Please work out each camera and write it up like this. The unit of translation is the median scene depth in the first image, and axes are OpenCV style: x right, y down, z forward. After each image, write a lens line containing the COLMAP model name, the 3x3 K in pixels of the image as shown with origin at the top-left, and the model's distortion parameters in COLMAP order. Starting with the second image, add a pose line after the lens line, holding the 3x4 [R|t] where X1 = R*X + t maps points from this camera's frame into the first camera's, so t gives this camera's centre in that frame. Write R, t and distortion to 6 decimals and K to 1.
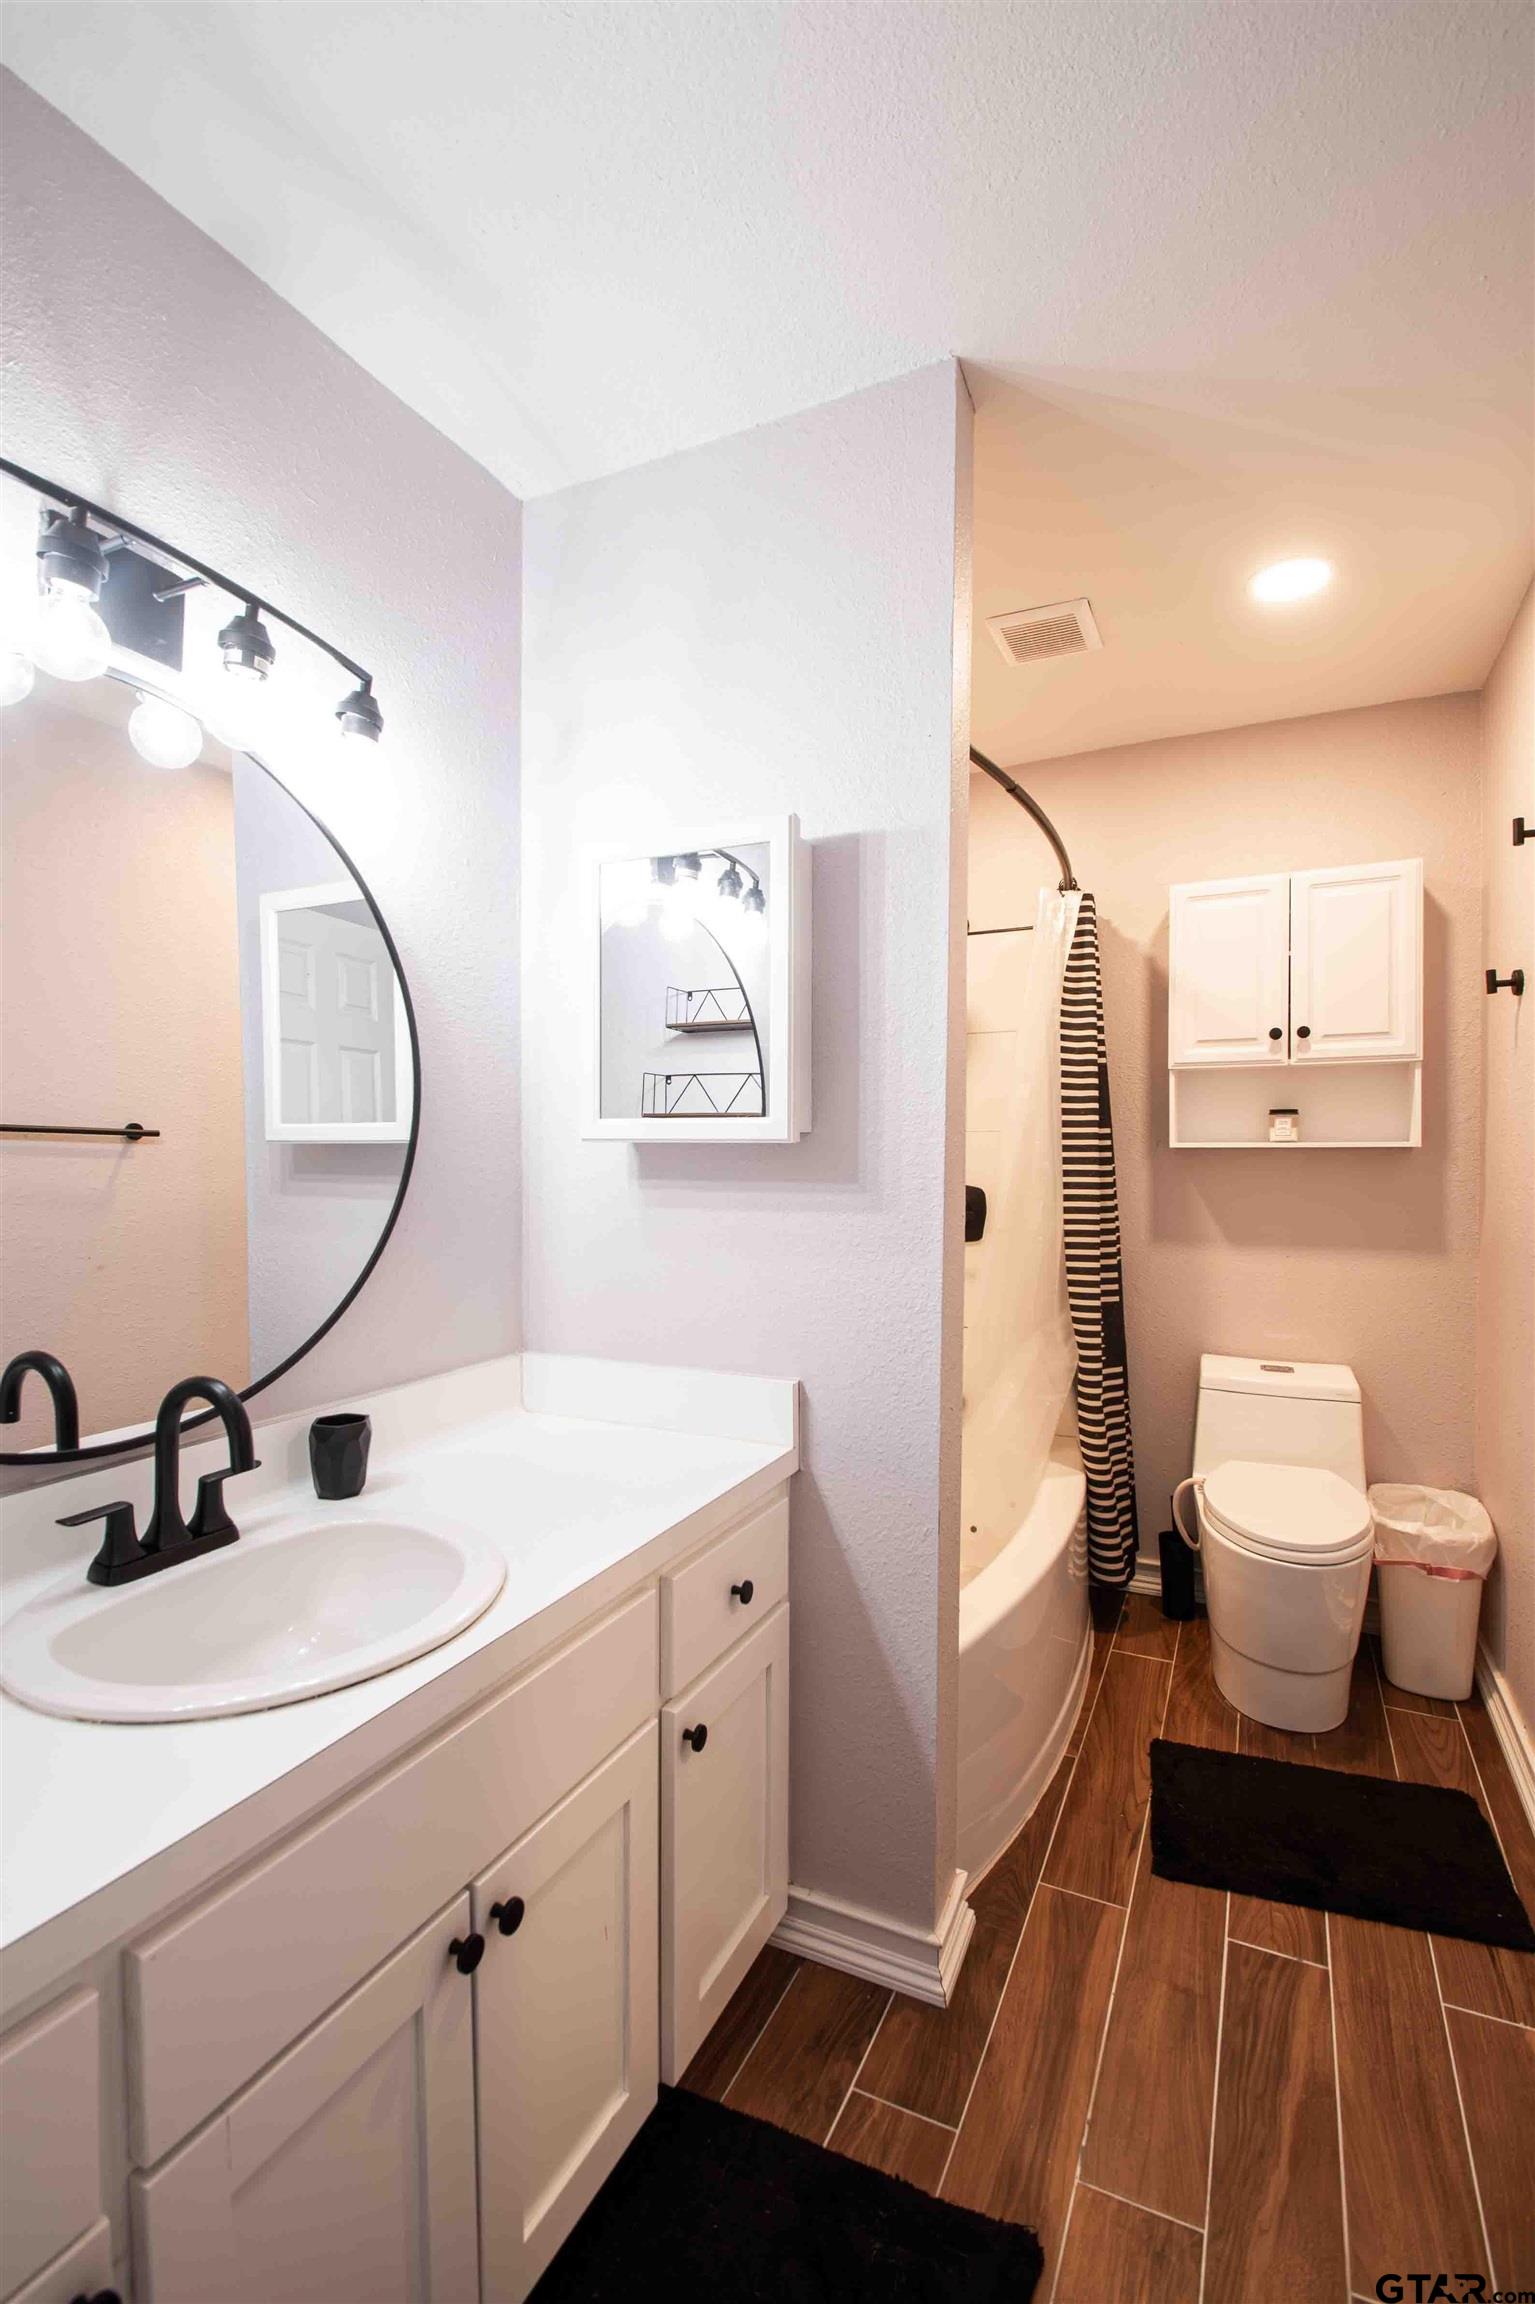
lens RADIAL K [[1021.1, 0, 770.0], [0, 1021.1, 1151.4], [0, 0, 1]] dist [0.002096, -0.007193]
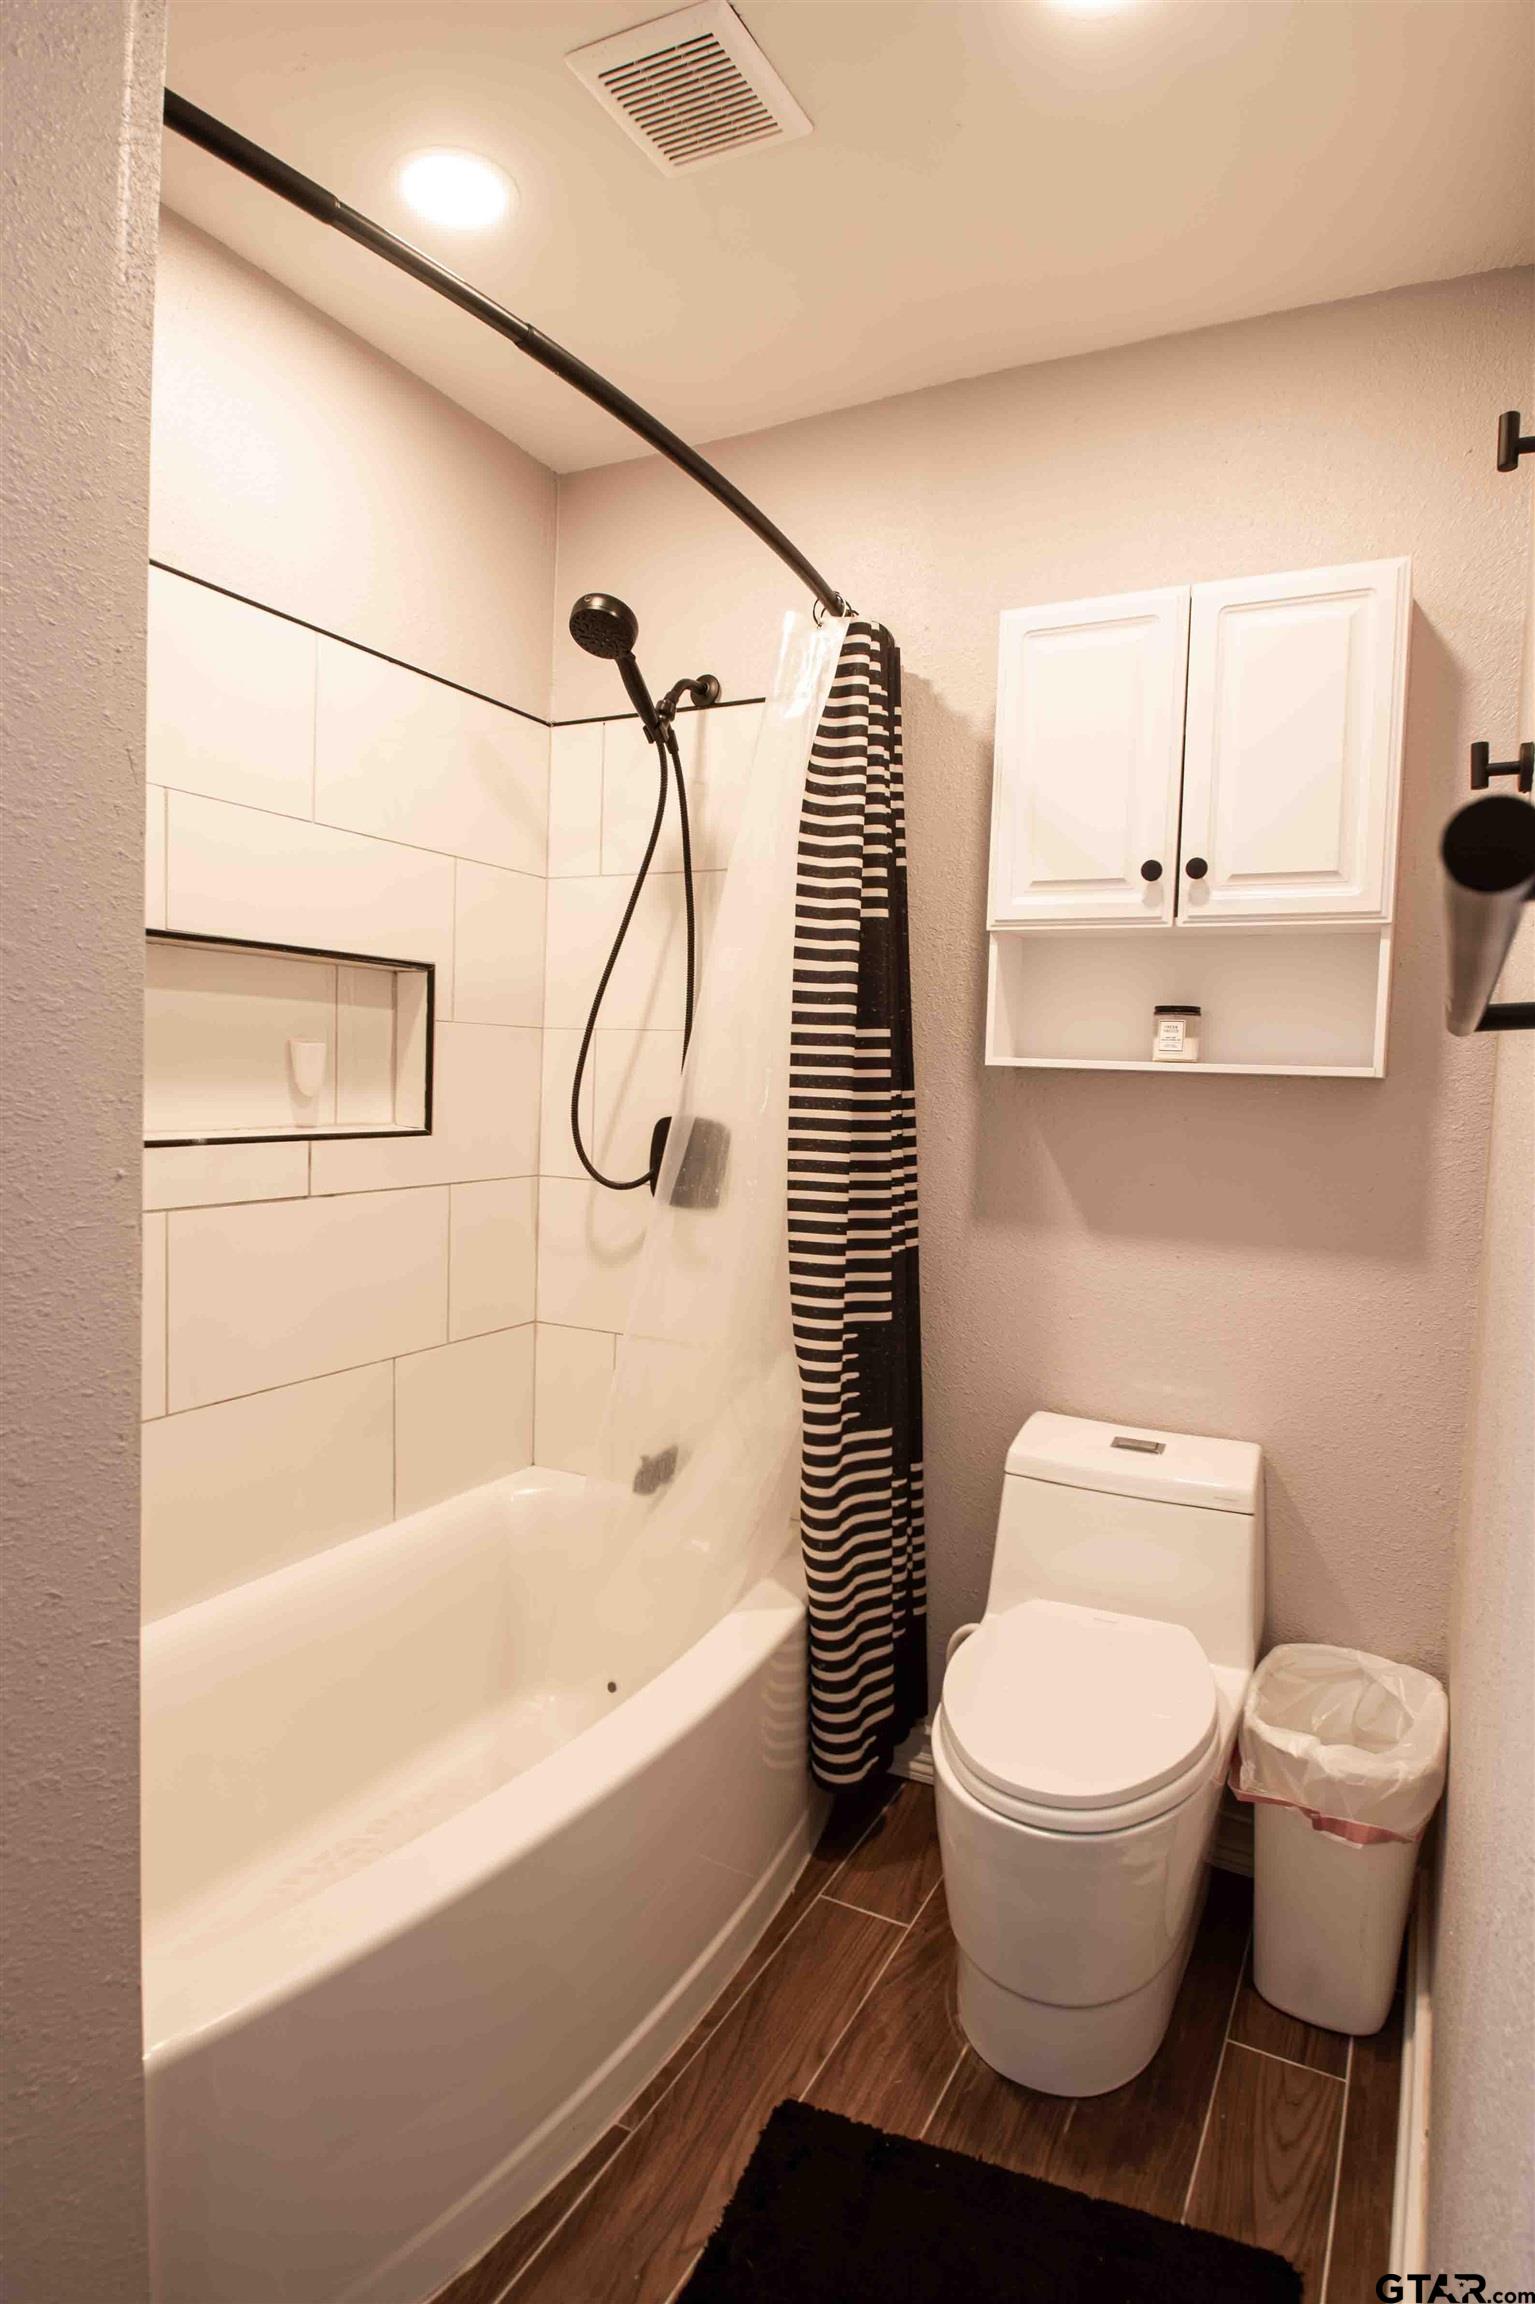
lens RADIAL K [[1295.9, 0, 767.2], [0, 1295.9, 1143.3], [0, 0, 1]] dist [-0.027158, 0.002840]
pose [[0.999113, 0.035412, -0.022792, 0.304750], [-0.034079, 0.997825, 0.056432, 0.003570], [0.024741, -0.055605, 0.998146, 0.267852]]
